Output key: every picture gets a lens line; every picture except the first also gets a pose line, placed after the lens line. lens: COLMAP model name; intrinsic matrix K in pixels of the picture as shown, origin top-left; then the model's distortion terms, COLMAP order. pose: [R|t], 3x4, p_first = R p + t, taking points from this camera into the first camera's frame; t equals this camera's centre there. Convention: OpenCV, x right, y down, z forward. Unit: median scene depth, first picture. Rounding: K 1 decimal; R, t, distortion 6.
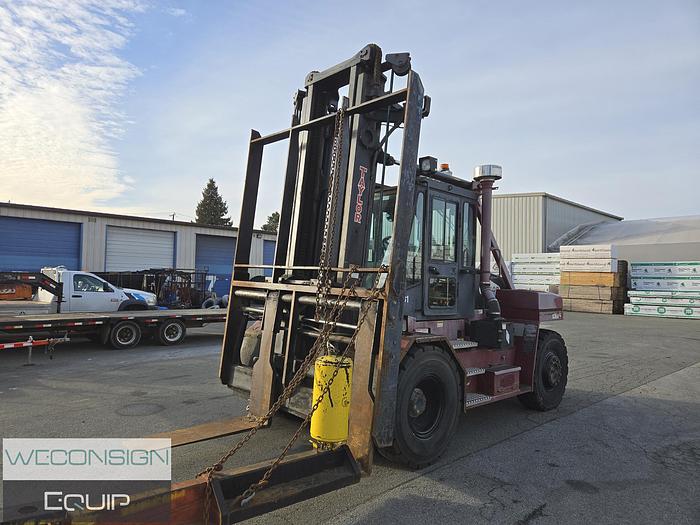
lens RADIAL K [[463.8, 0, 342.0], [0, 463.8, 259.6], [0, 0, 1]] dist [0.064966, -0.042589]
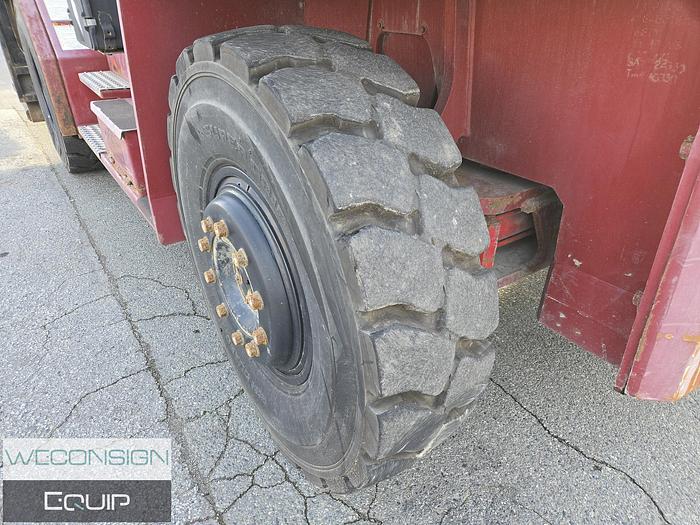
lens RADIAL K [[463.5, 0, 350.2], [0, 463.5, 263.2], [0, 0, 1]] dist [0.069270, -0.050961]
pose [[-0.134225, 0.476502, -0.868867, 0.709413], [0.033971, 0.878498, 0.476536, 0.174243], [0.990368, 0.034447, -0.134104, 1.270147]]
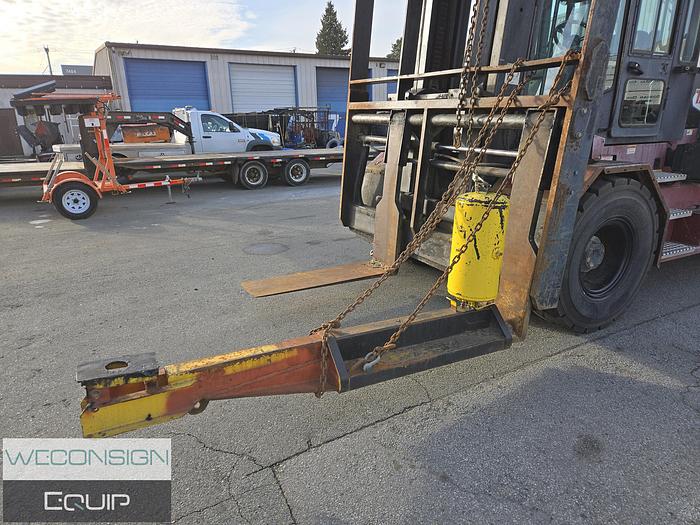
lens RADIAL K [[463.8, 0, 346.5], [0, 463.8, 263.9], [0, 0, 1]] dist [0.064966, -0.042589]
pose [[0.967430, 0.036622, -0.250475, -0.024962], [0.050081, 0.942231, 0.331197, 0.041202], [0.248135, -0.332954, 0.909709, 0.170159]]
